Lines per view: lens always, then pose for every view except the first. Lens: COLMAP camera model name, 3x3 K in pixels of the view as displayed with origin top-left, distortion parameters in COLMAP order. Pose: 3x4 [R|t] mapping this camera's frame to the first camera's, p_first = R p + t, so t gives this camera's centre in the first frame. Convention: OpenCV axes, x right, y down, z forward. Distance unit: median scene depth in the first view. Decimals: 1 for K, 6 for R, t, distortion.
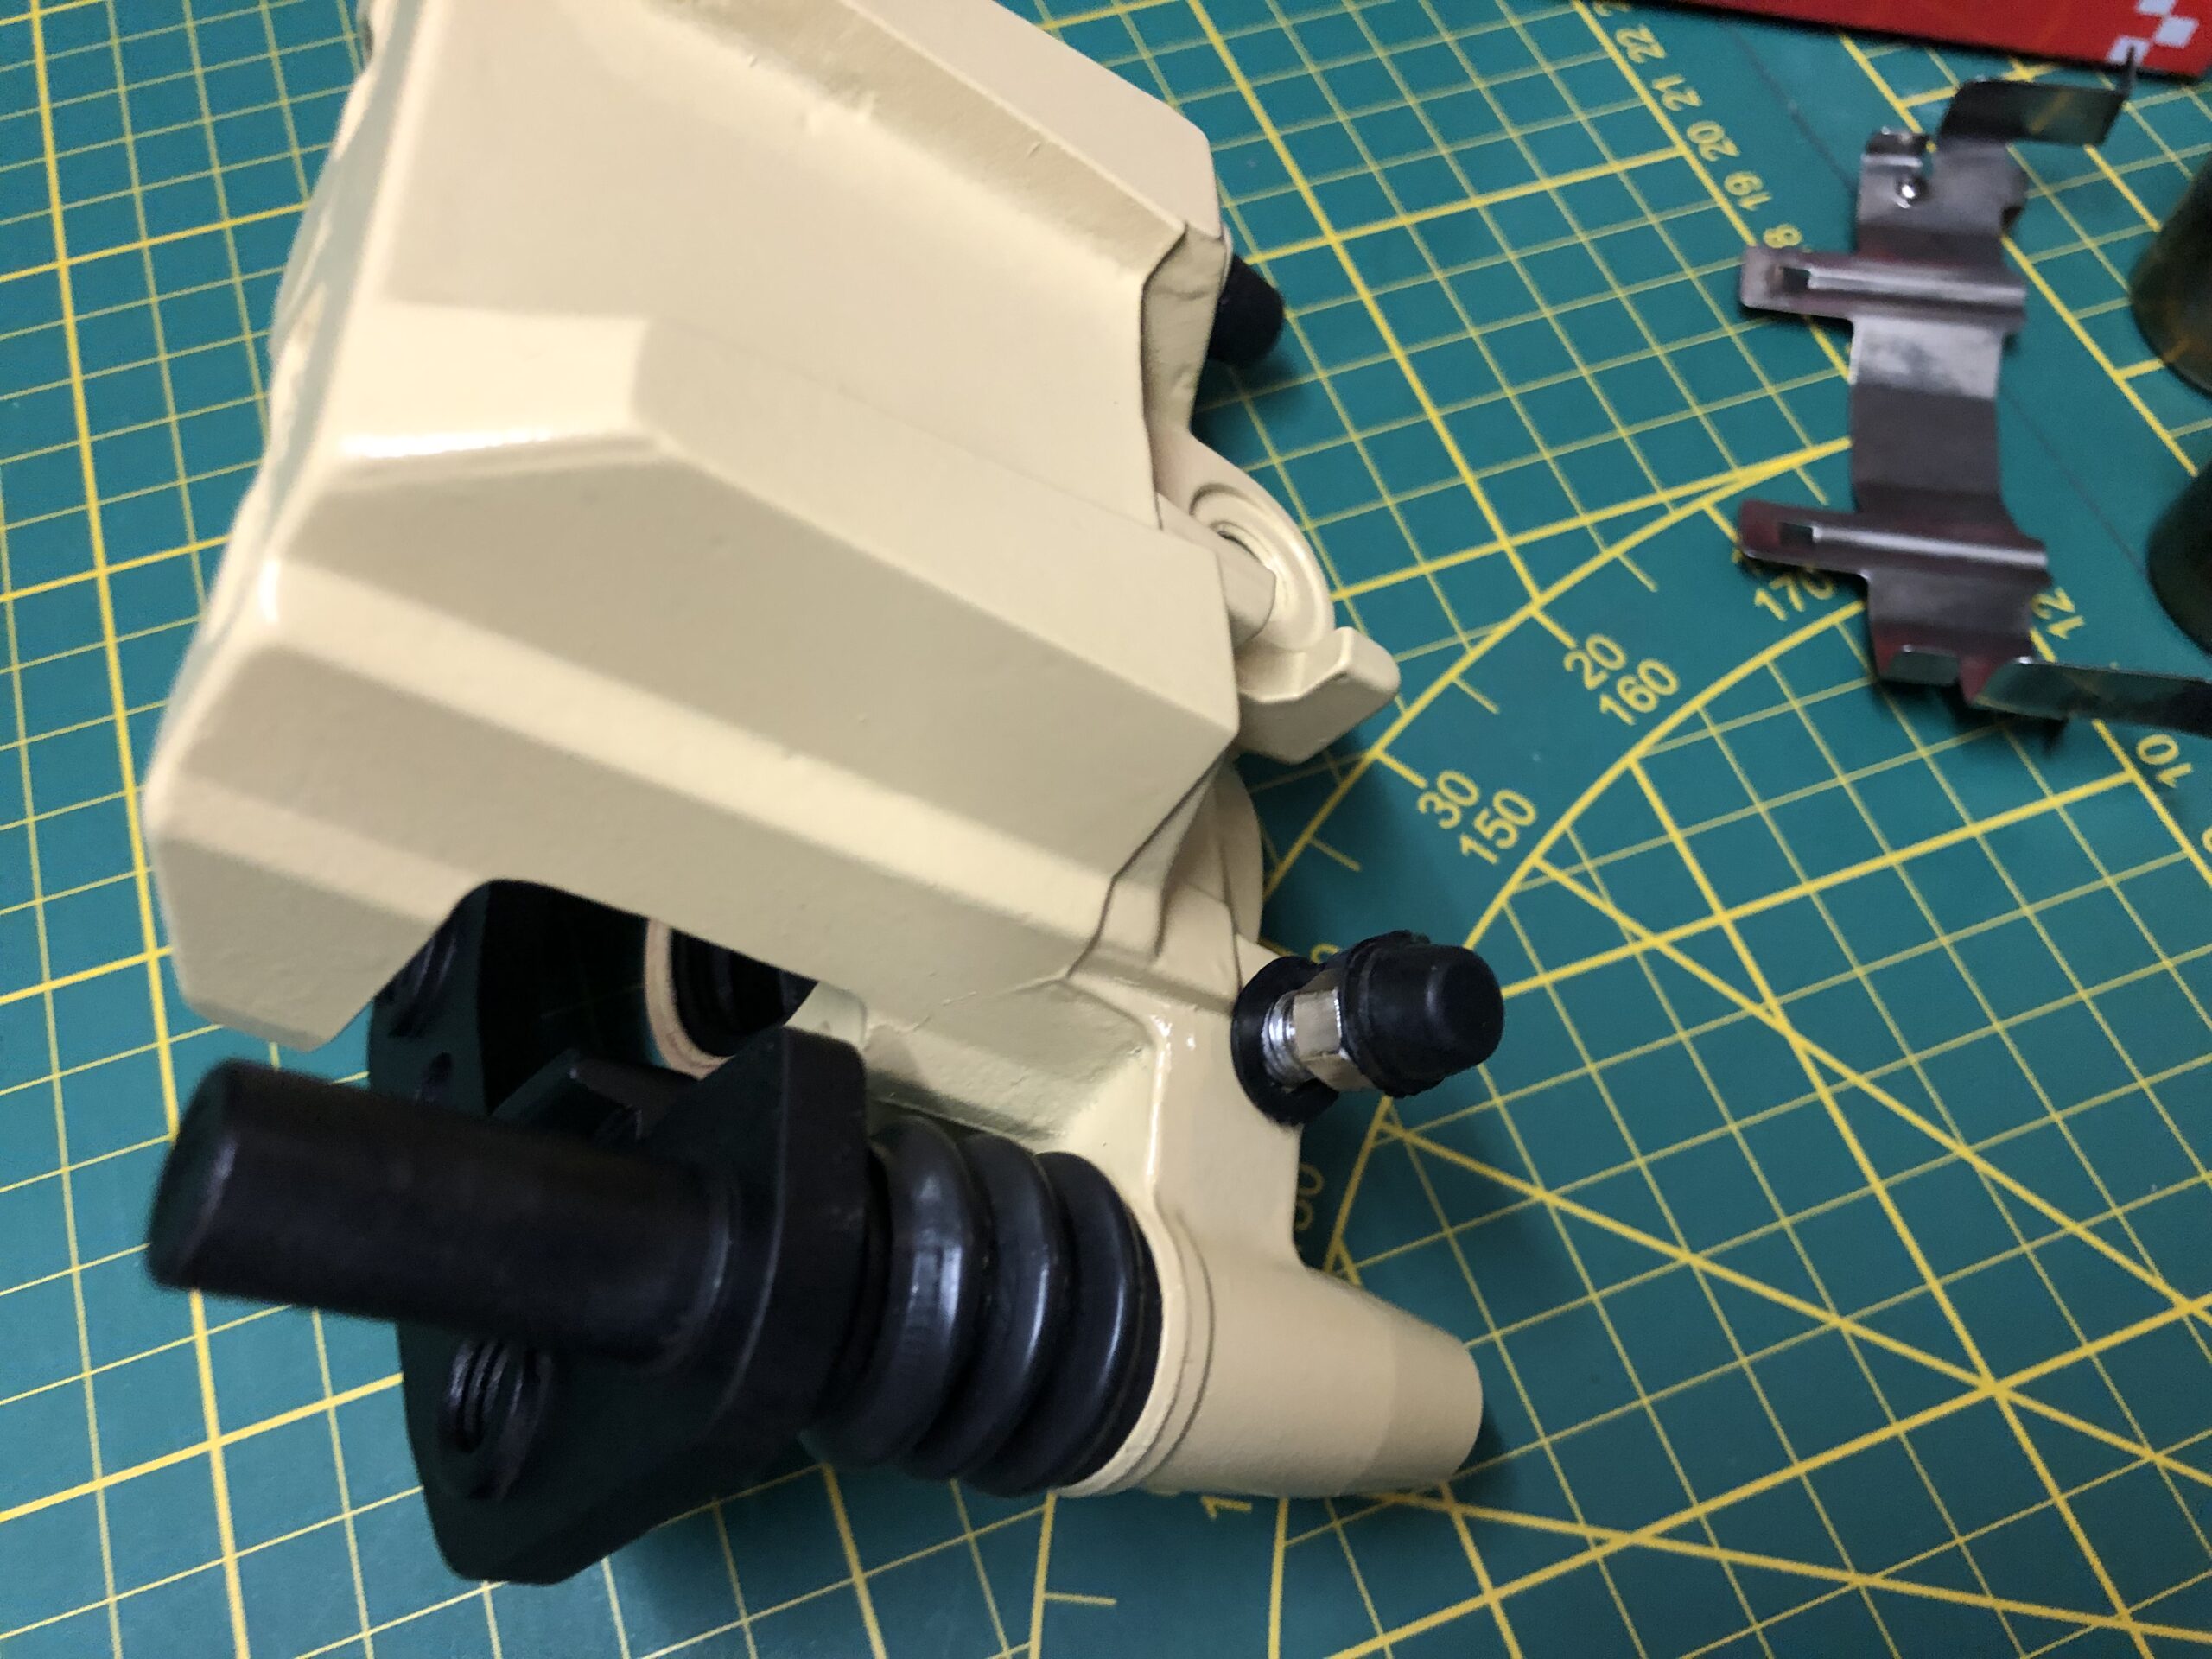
lens RADIAL K [[1783.3, 0, 1106.0], [0, 1783.3, 829.5], [0, 0, 1]] dist [0.007159, -0.057600]
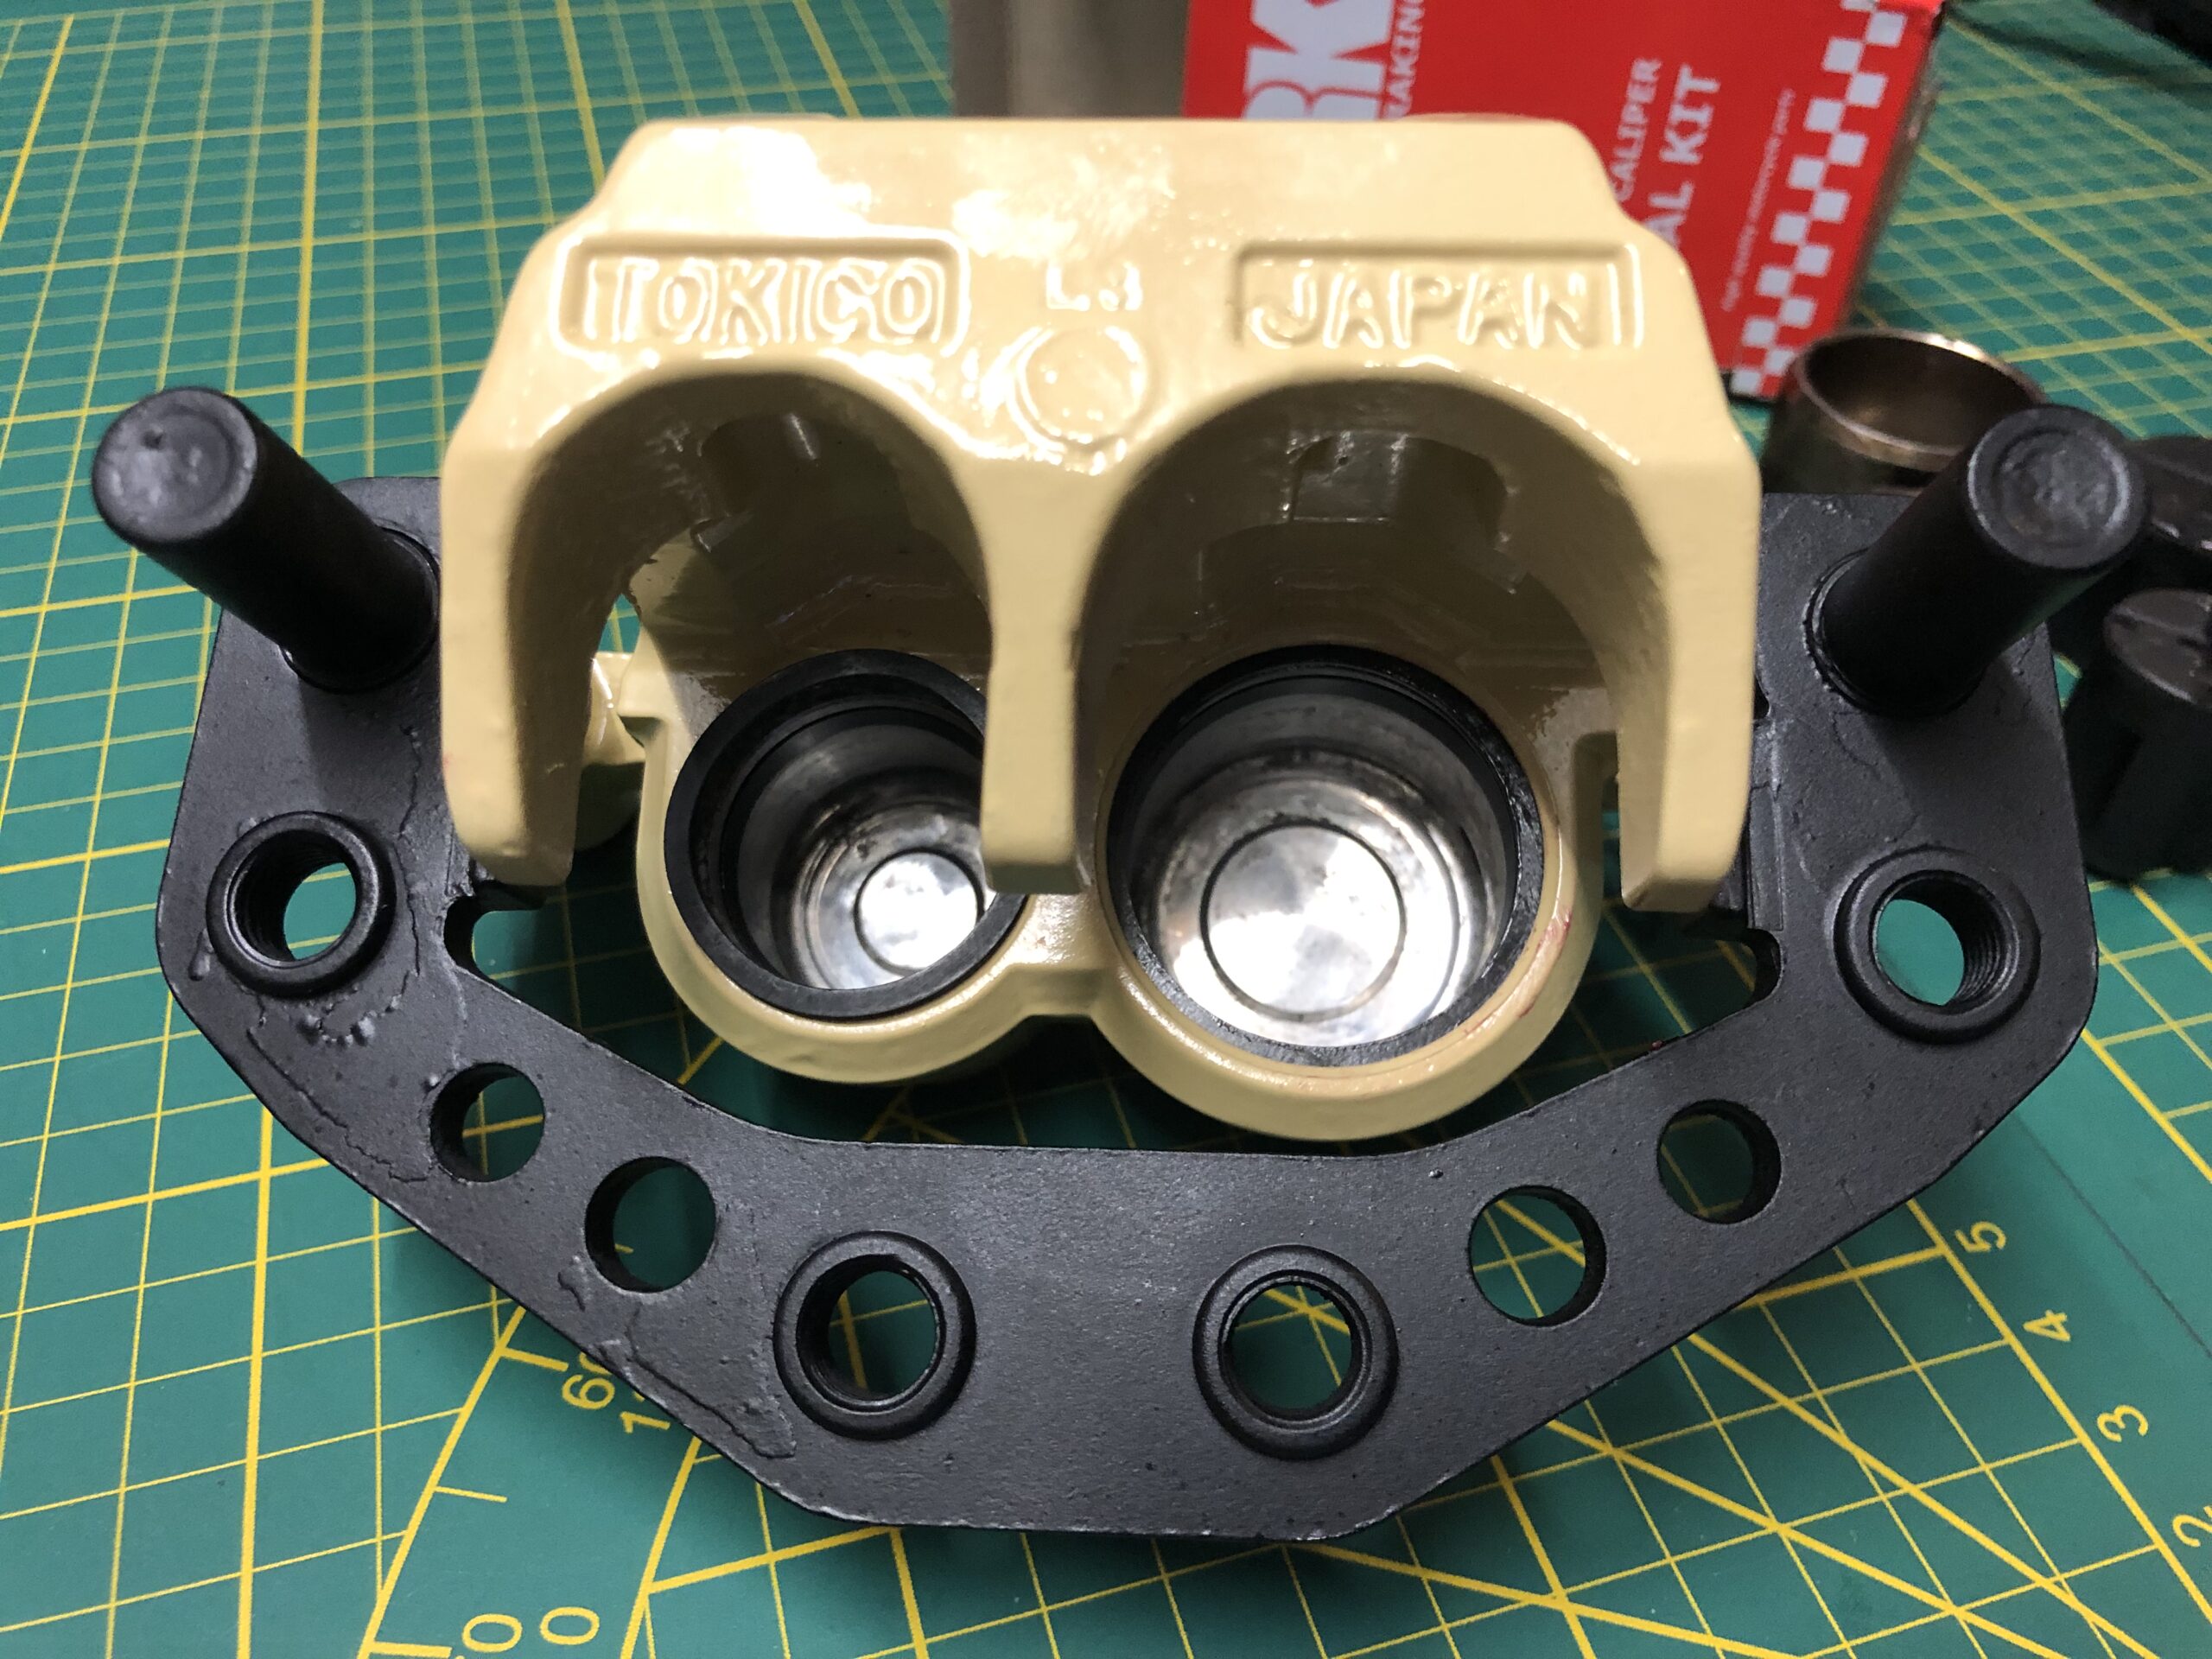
lens RADIAL K [[1812.4, 0, 1109.0], [0, 1812.4, 834.0], [0, 0, 1]] dist [-0.006651, -0.027075]
pose [[0.997743, 0.060862, -0.028379, 0.254477], [-0.066775, 0.943974, -0.323194, 0.293771], [0.007119, 0.324359, 0.945907, -0.028660]]
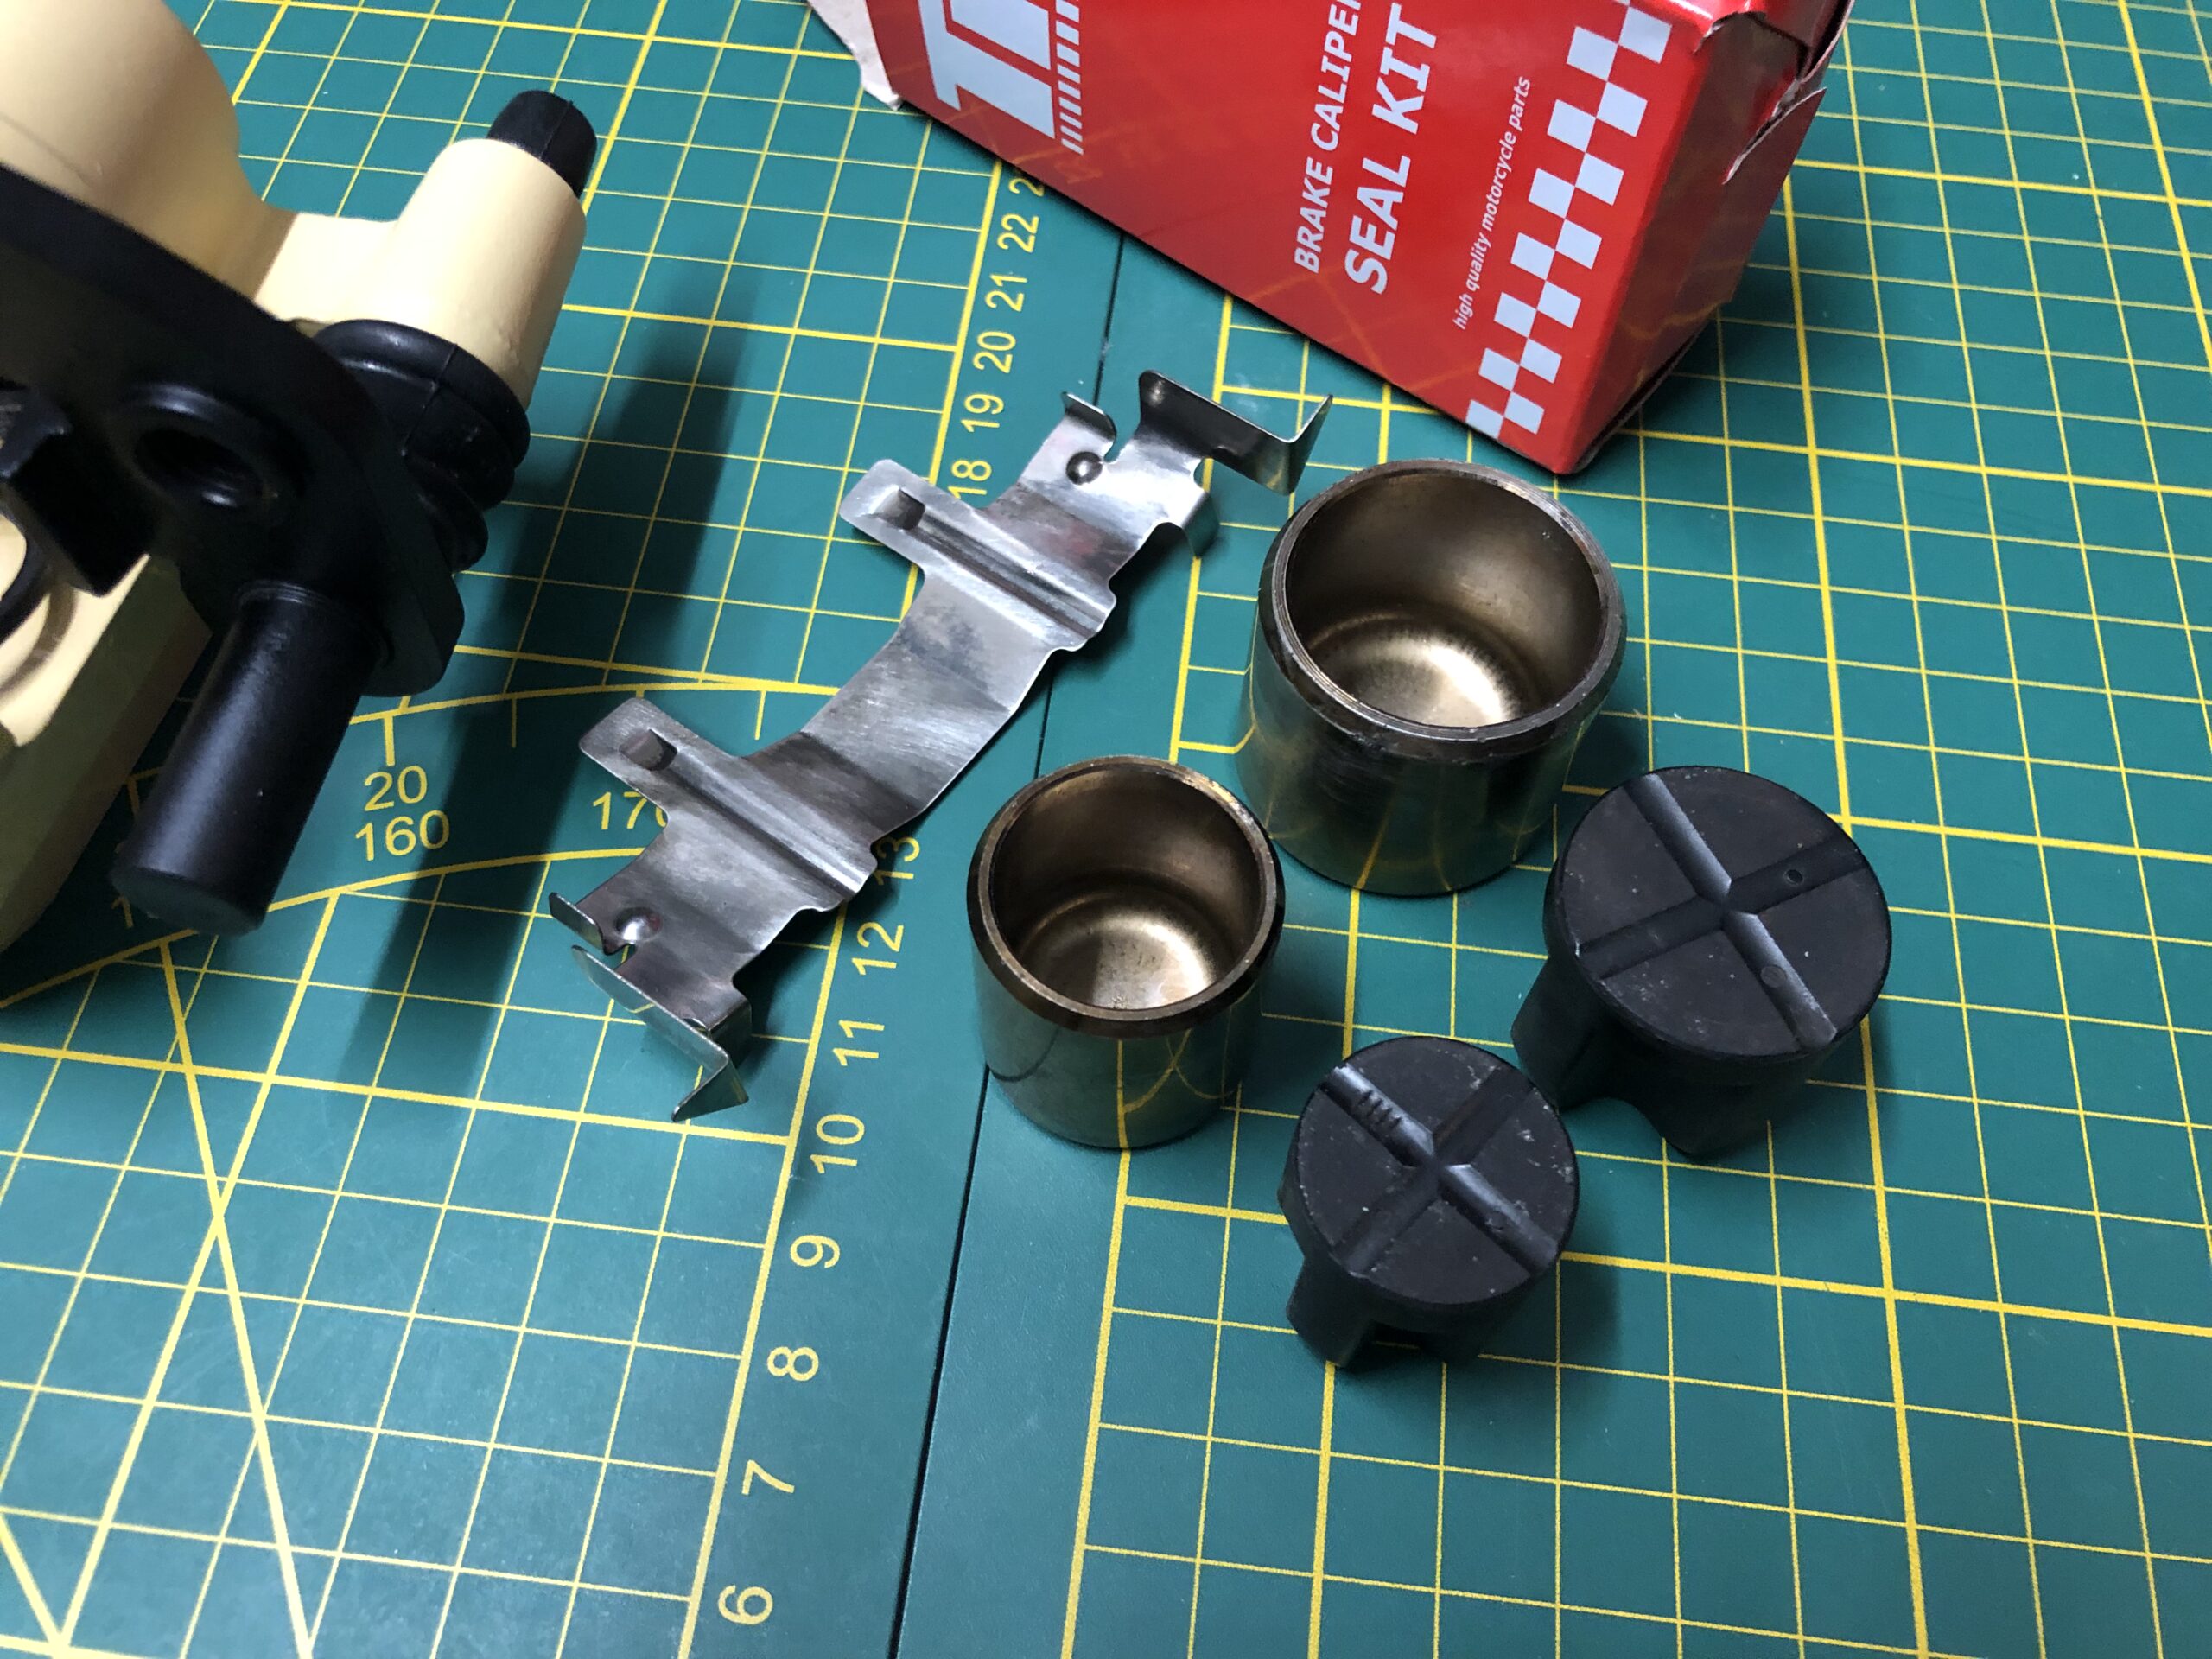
lens RADIAL K [[1835.7, 0, 1129.0], [0, 1835.7, 796.4], [0, 0, 1]] dist [0.039815, -0.073092]
pose [[0.893535, 0.393471, -0.216278, 0.813270], [-0.401373, 0.915880, 0.008006, -0.247670], [0.201235, 0.079655, 0.976299, 0.126556]]
